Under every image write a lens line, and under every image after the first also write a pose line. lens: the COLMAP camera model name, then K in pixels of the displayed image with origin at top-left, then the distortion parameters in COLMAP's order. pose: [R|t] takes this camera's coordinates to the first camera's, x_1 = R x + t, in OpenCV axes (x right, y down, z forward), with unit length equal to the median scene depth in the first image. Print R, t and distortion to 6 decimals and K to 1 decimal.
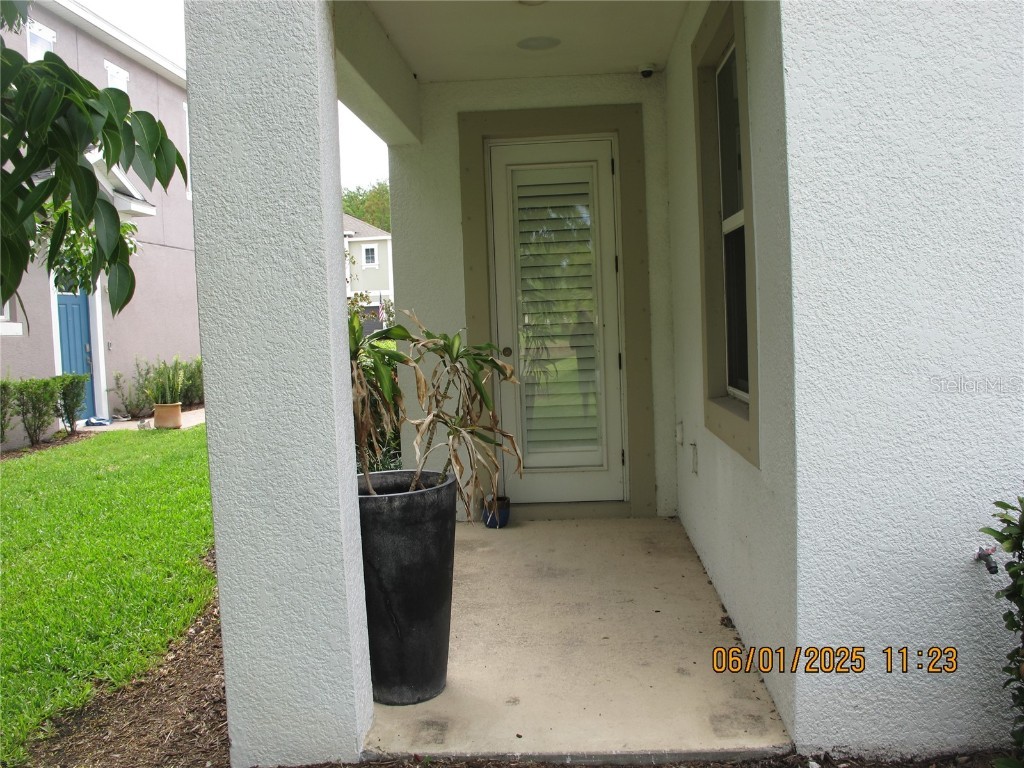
lens RADIAL K [[858.9, 0, 512.9], [0, 858.9, 371.1], [0, 0, 1]] dist [-0.155708, 0.118202]
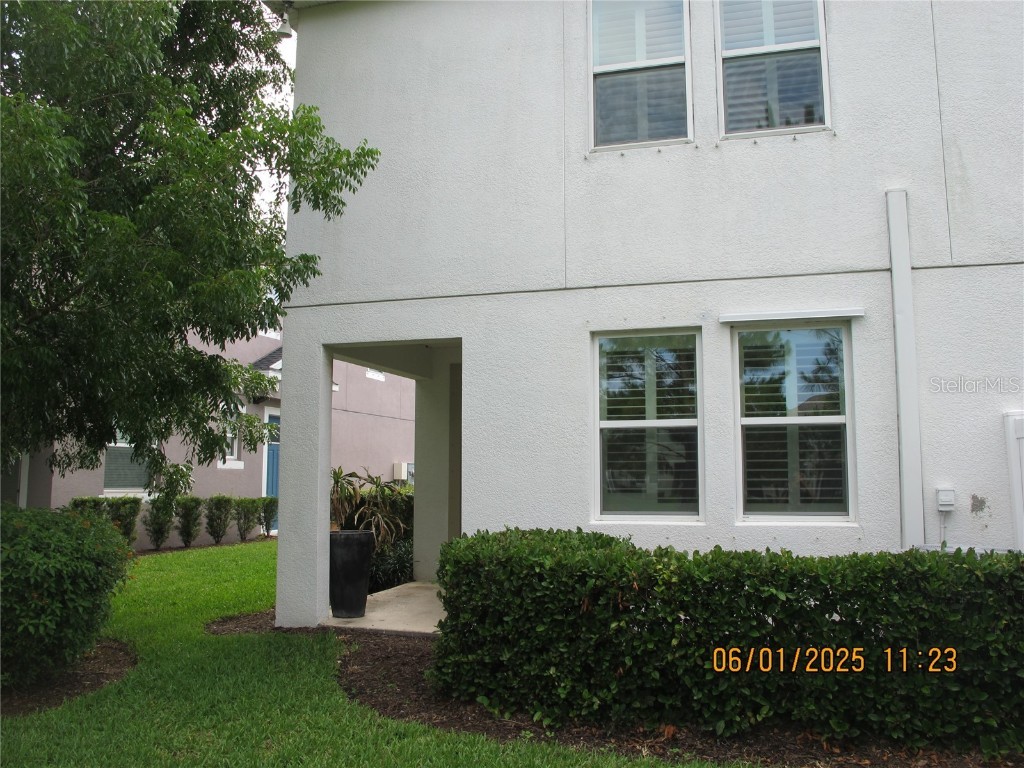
lens RADIAL K [[858.9, 0, 512.9], [0, 858.9, 371.1], [0, 0, 1]] dist [-0.155708, 0.118202]
pose [[0.968625, 0.012665, -0.248205, 0.293767], [-0.056630, 0.983676, -0.170805, 0.018387], [0.241990, 0.179501, 0.953530, -0.432009]]
